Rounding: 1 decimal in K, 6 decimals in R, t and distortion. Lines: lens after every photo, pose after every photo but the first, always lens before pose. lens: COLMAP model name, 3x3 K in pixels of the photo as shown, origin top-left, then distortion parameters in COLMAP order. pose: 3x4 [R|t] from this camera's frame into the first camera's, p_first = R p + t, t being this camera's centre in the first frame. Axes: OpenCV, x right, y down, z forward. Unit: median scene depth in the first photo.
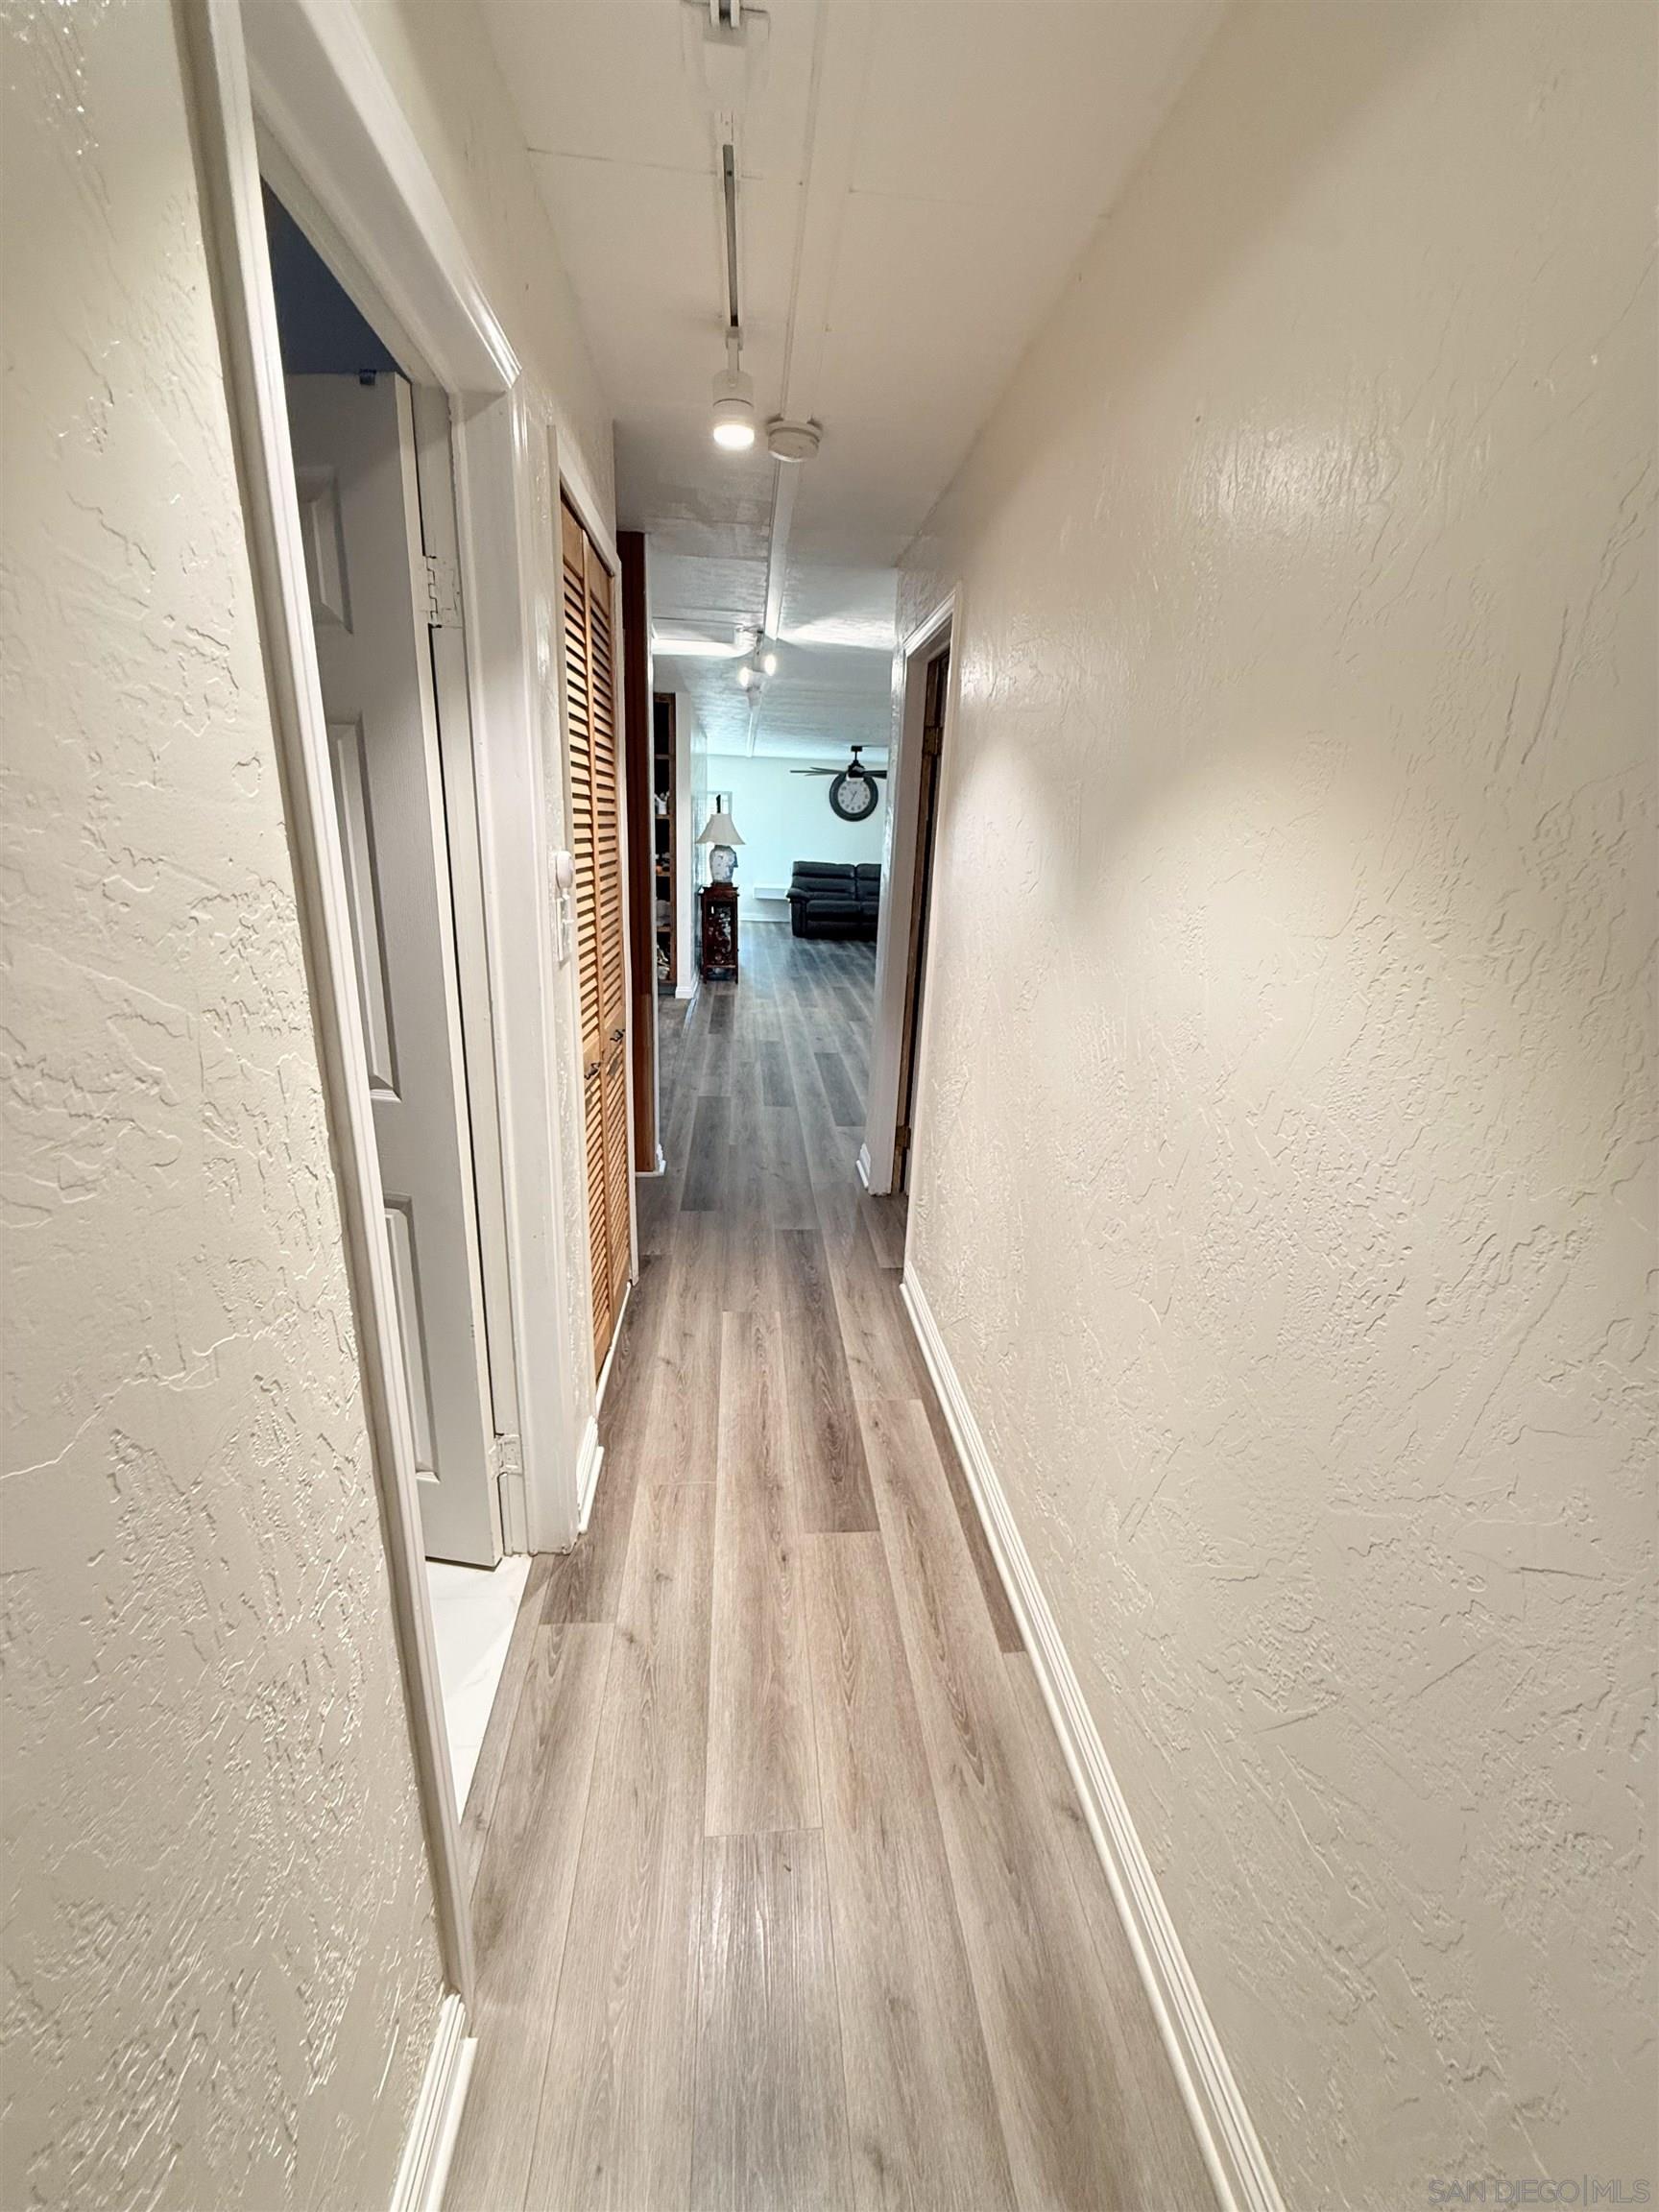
lens RADIAL K [[881.3, 0, 828.0], [0, 881.3, 1102.7], [0, 0, 1]] dist [0.000308, -0.000114]
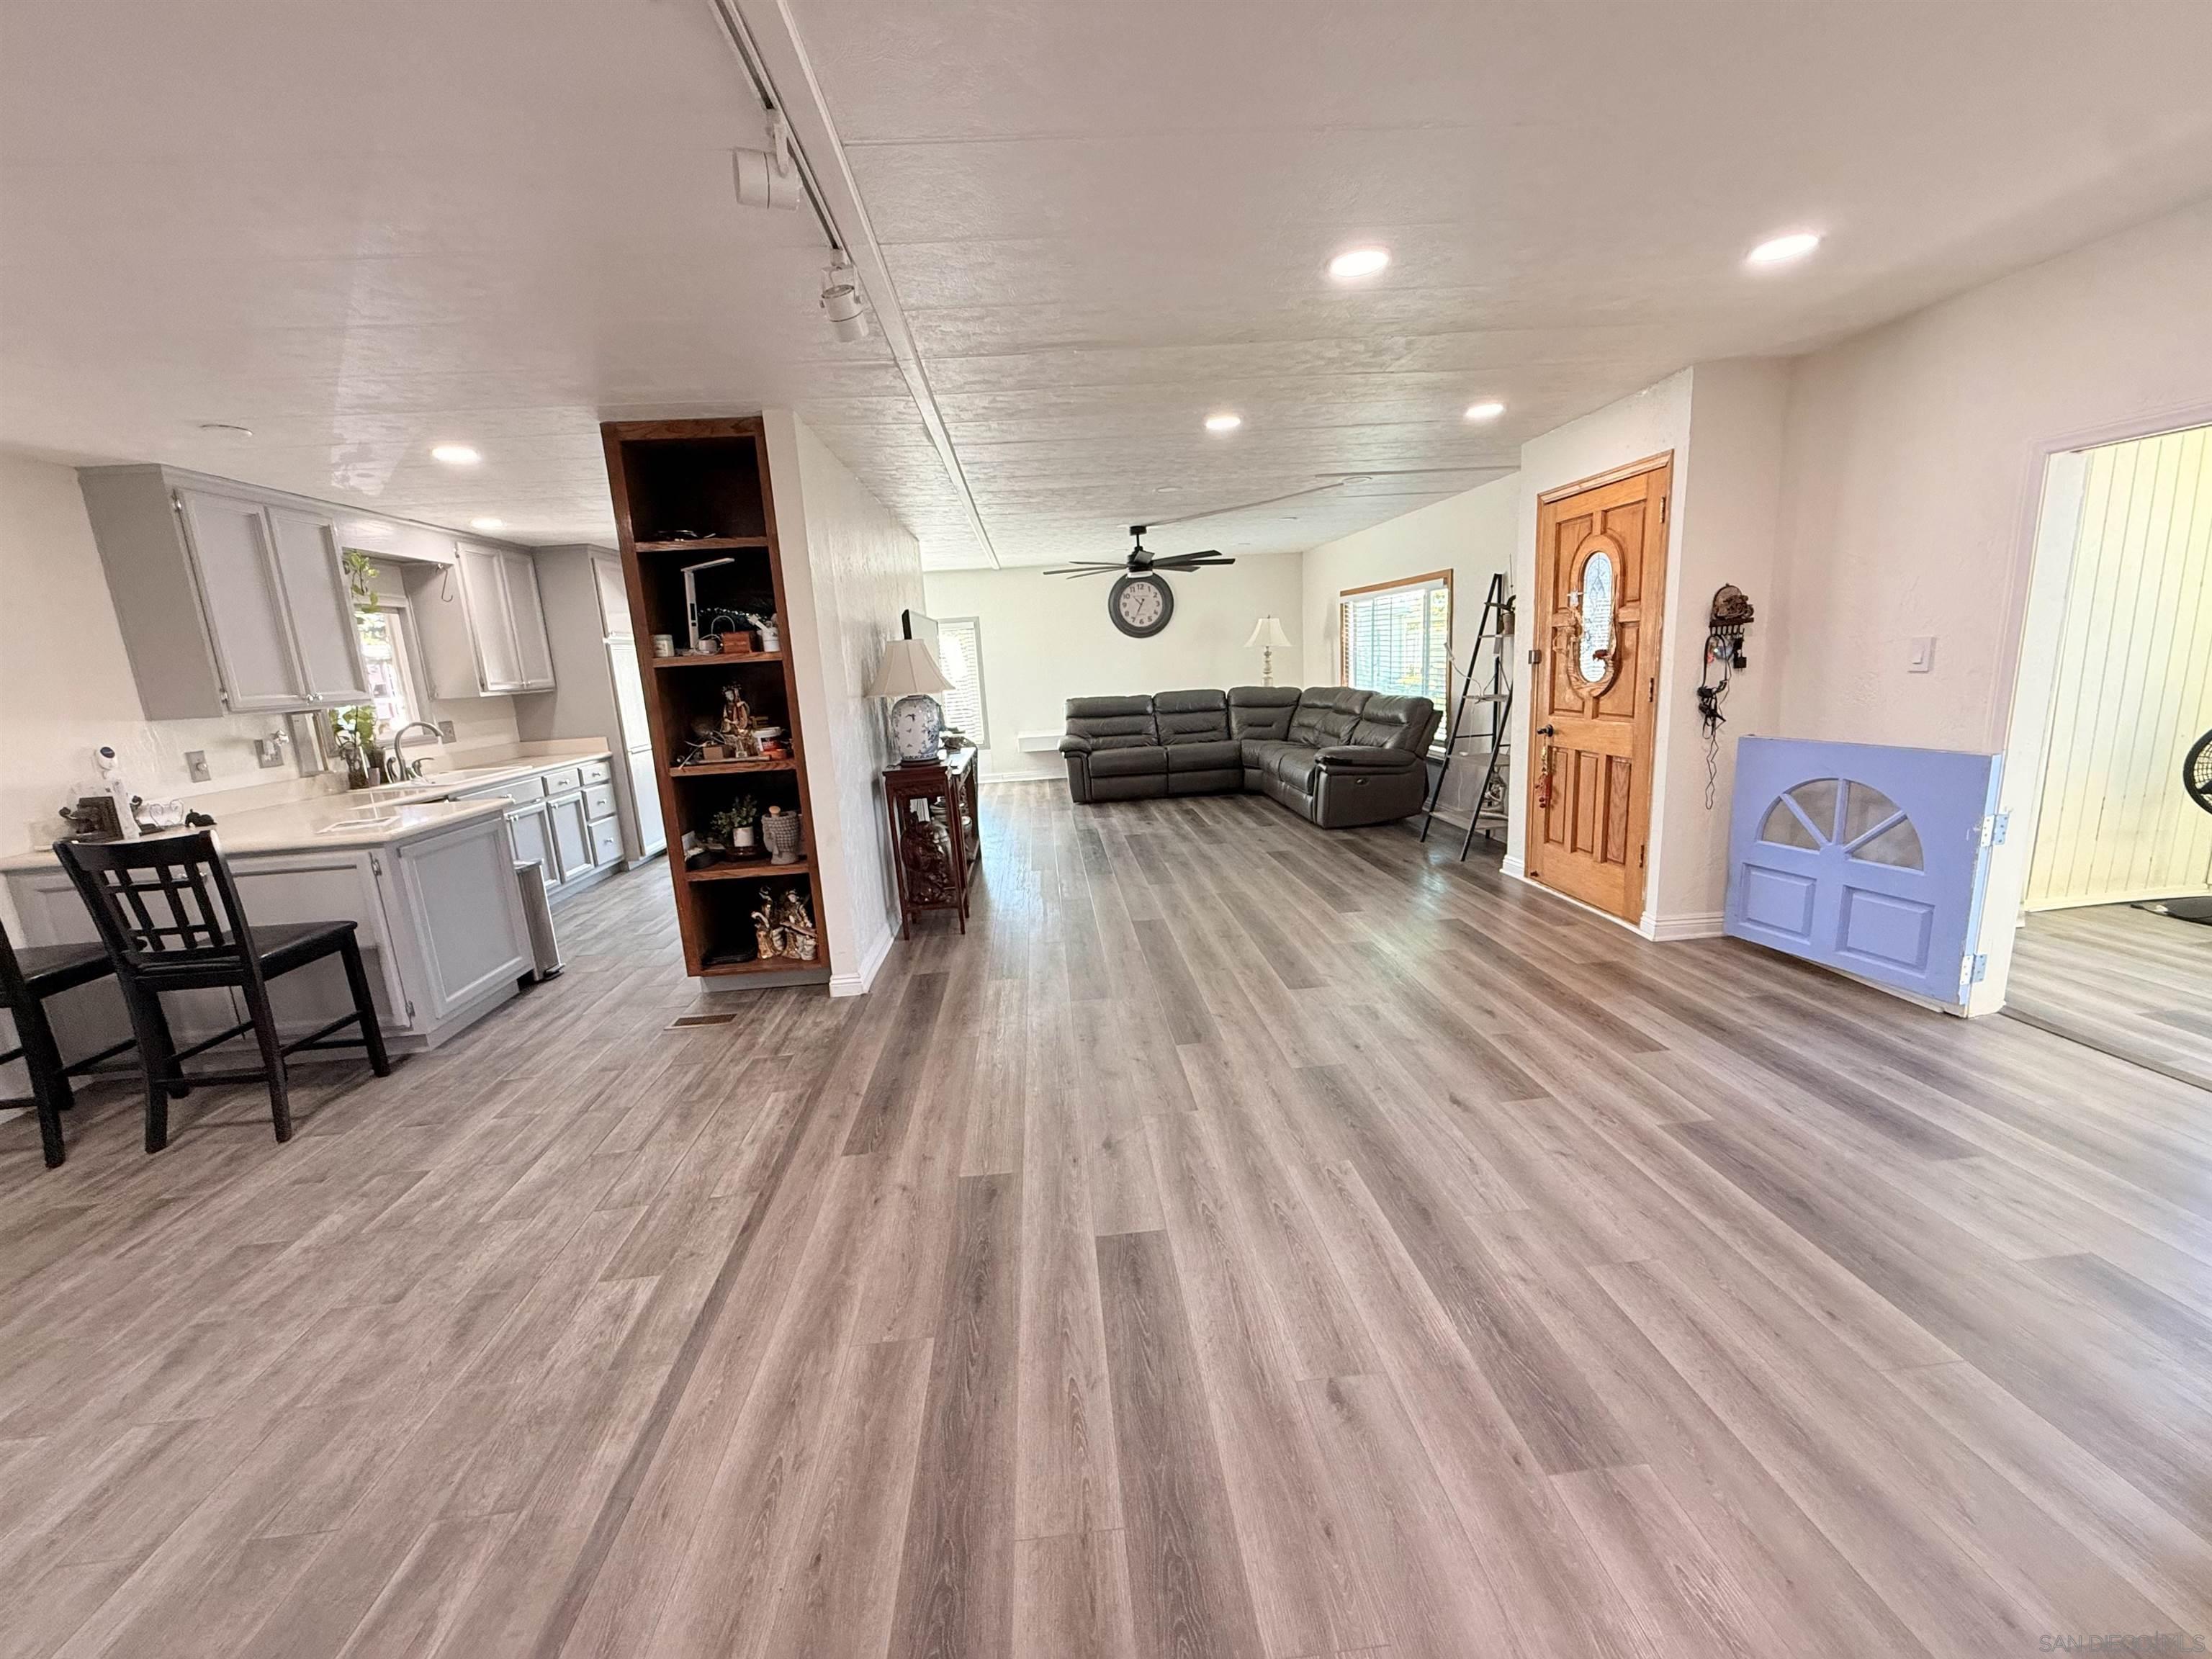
lens RADIAL K [[881.3, 0, 1102.2], [0, 881.3, 830.4], [0, 0, 1]] dist [0.000308, -0.000114]
pose [[0.994569, -0.096419, -0.039200, 0.009041], [0.091762, 0.990018, -0.106977, -0.101877], [0.049124, 0.102799, 0.993488, 0.343818]]
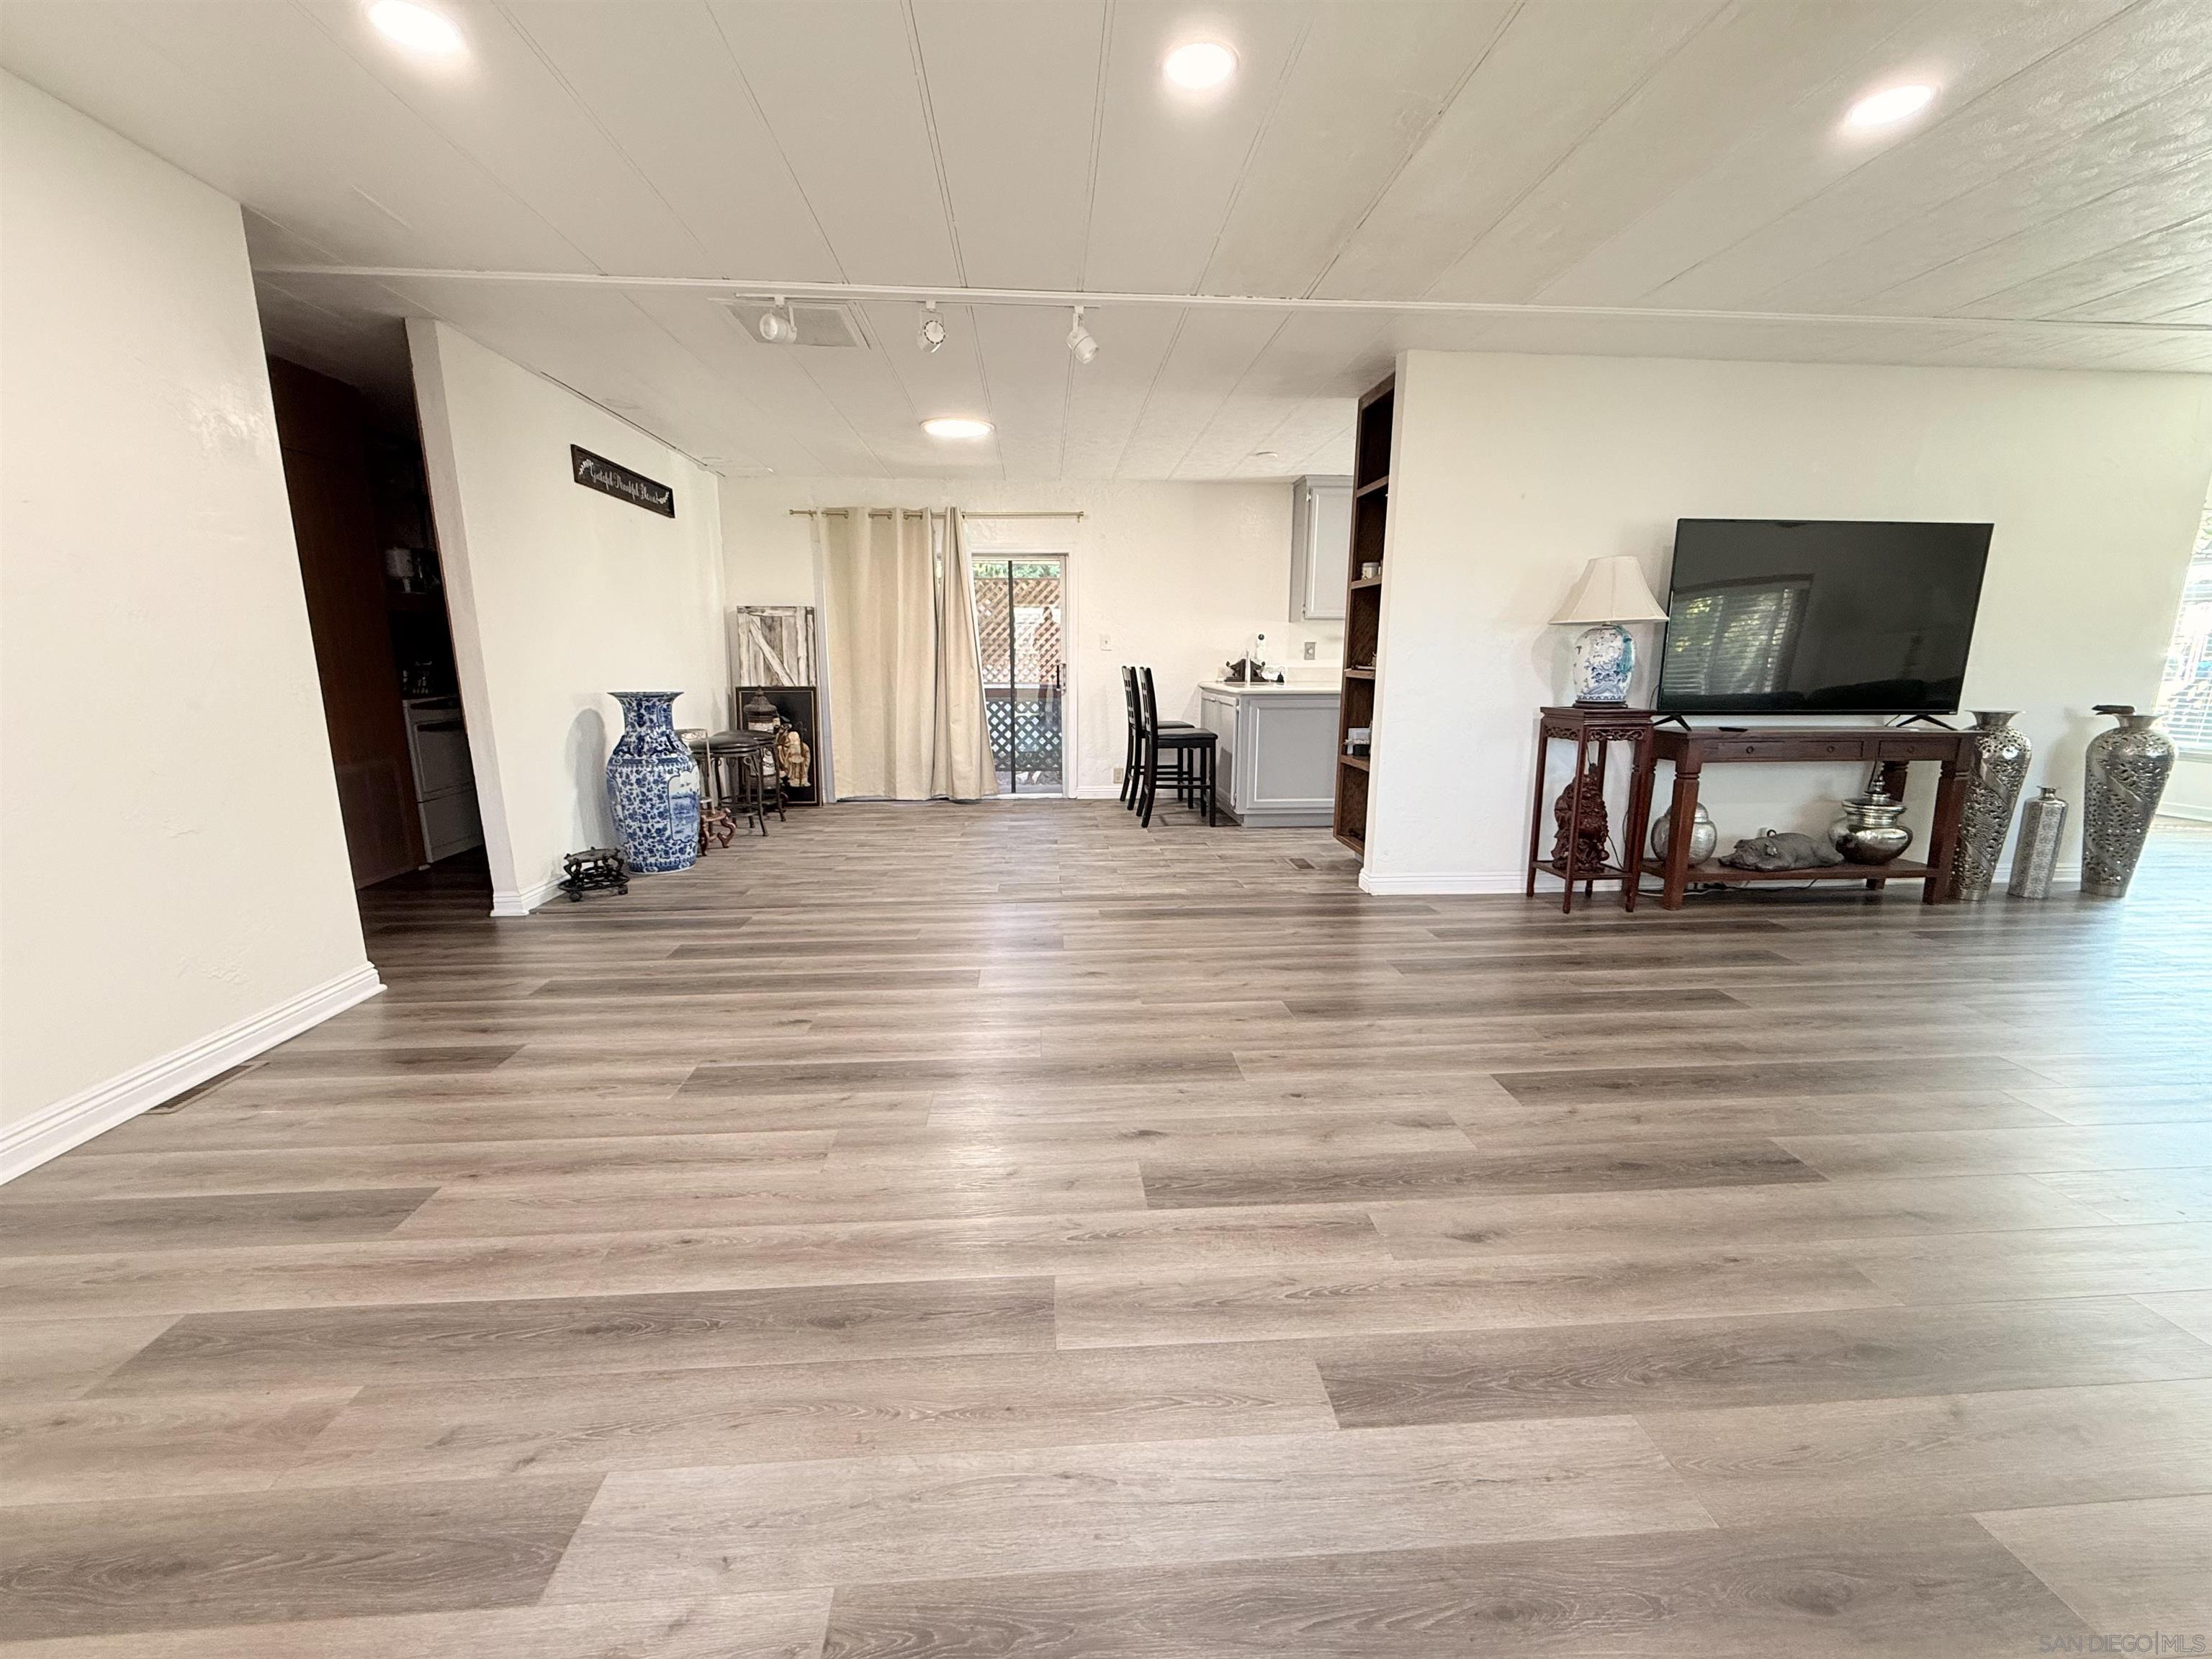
lens RADIAL K [[881.3, 0, 1102.2], [0, 881.3, 830.4], [0, 0, 1]] dist [0.000308, -0.000114]
pose [[-0.026112, 0.154786, -0.987603, 0.276151], [-0.303418, 0.940106, 0.155364, -0.134349], [0.952500, 0.303714, 0.022417, 0.571920]]
